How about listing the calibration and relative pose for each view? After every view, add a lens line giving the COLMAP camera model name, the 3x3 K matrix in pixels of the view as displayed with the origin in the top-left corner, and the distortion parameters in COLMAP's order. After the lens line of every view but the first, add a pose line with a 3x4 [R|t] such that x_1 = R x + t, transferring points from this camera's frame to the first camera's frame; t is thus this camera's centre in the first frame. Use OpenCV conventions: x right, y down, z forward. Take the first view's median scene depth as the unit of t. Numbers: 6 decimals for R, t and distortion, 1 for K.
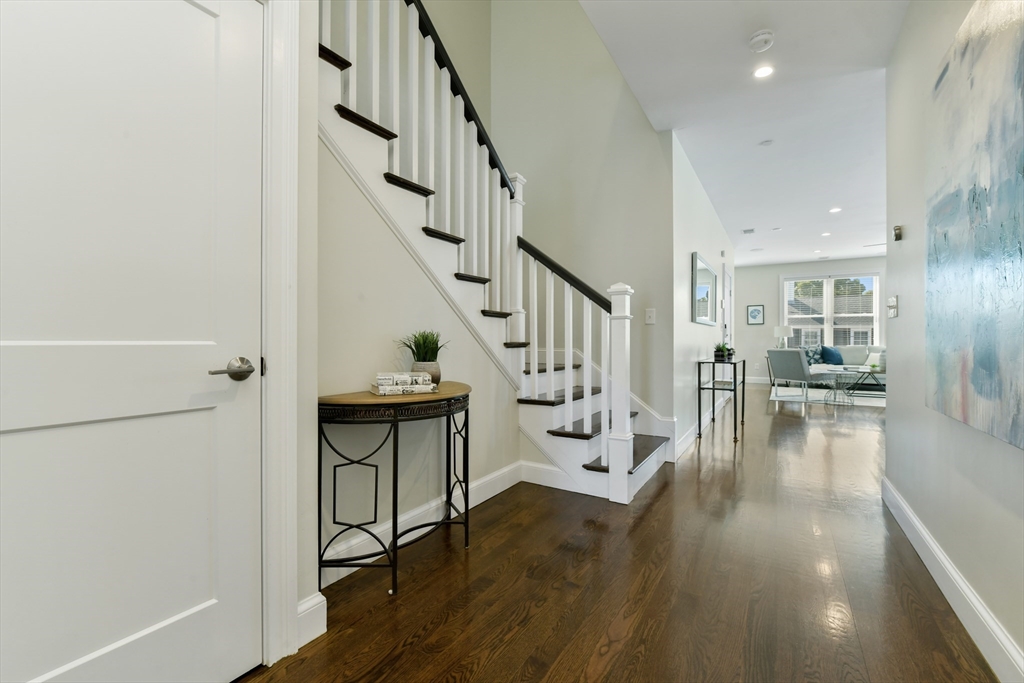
lens RADIAL K [[436.9, 0, 516.0], [0, 436.9, 341.2], [0, 0, 1]] dist [-0.000921, -0.000005]
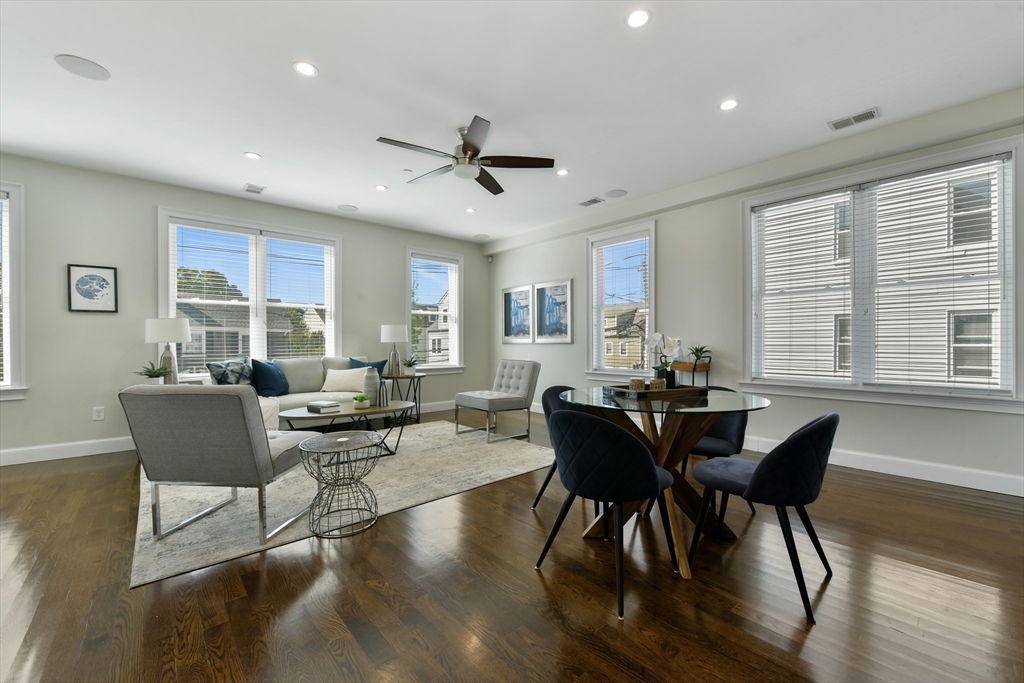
lens RADIAL K [[416.9, 0, 521.3], [0, 416.9, 344.9], [0, 0, 1]] dist [-0.013174, -0.000787]
pose [[0.280043, -0.011128, 0.959923, 0.307974], [0.001812, 0.999937, 0.011064, -0.011769], [-0.959986, -0.001359, 0.280045, 0.536364]]
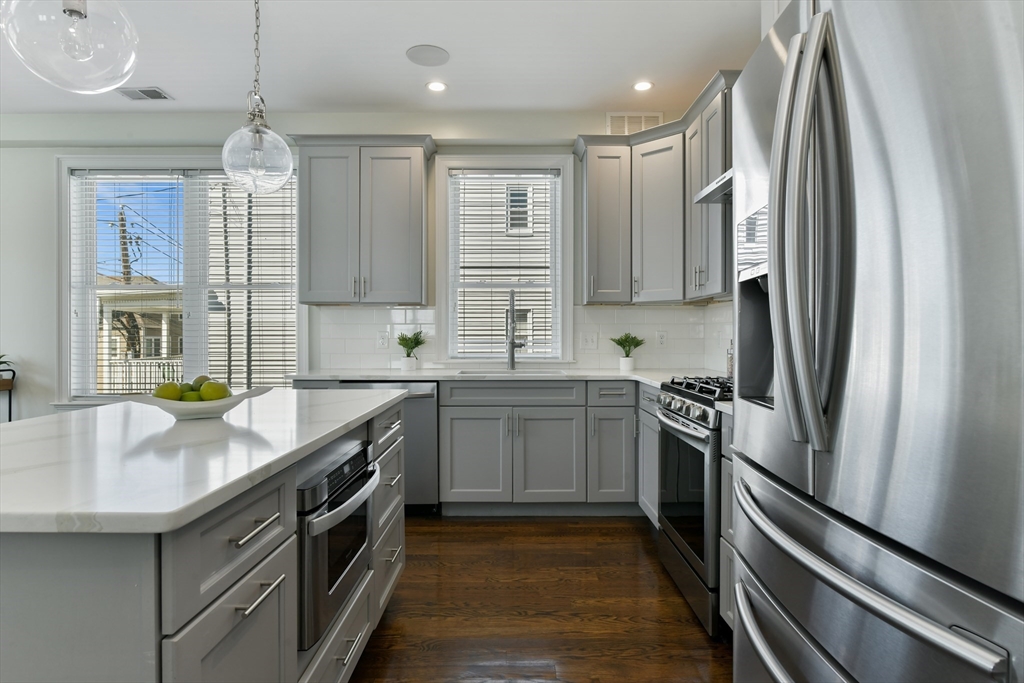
lens RADIAL K [[565.5, 0, 511.0], [0, 565.5, 335.7], [0, 0, 1]] dist [-0.006046, -0.002382]
pose [[-0.529079, -0.003417, 0.848566, 0.236551], [-0.002308, 0.999994, 0.002587, -0.021837], [-0.848570, -0.000590, -0.529083, 0.367501]]
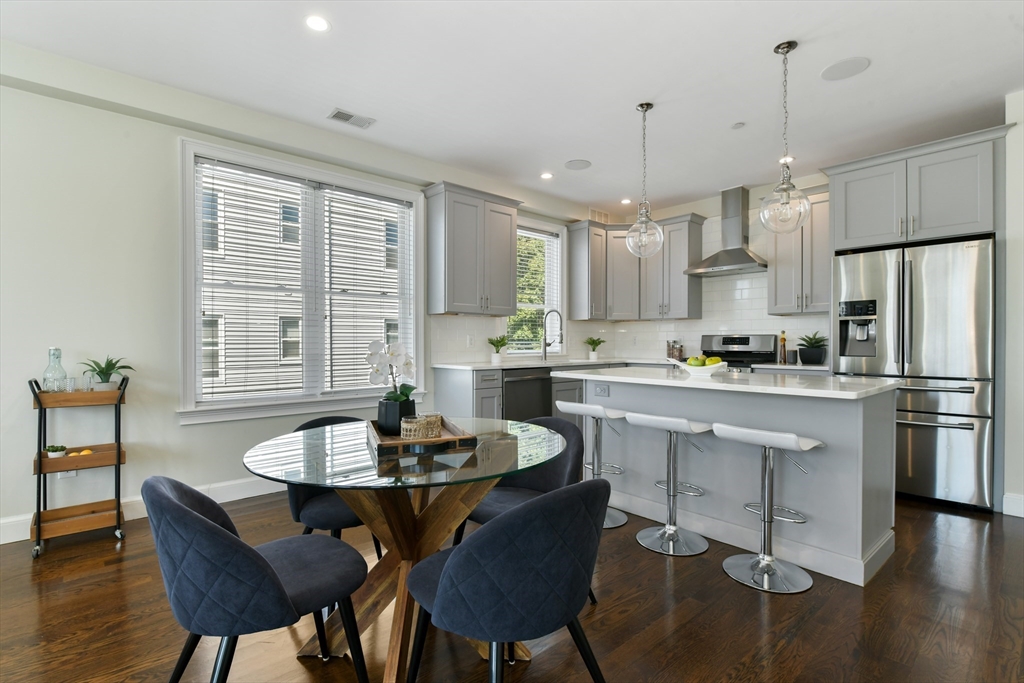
lens RADIAL K [[493.0, 0, 501.3], [0, 493.0, 344.7], [0, 0, 1]] dist [-0.004042, -0.000290]
pose [[-0.959240, -0.004430, 0.282557, 0.480248], [-0.002996, 0.999980, 0.005509, -0.016497], [-0.282576, 0.004438, -0.959235, 0.704427]]
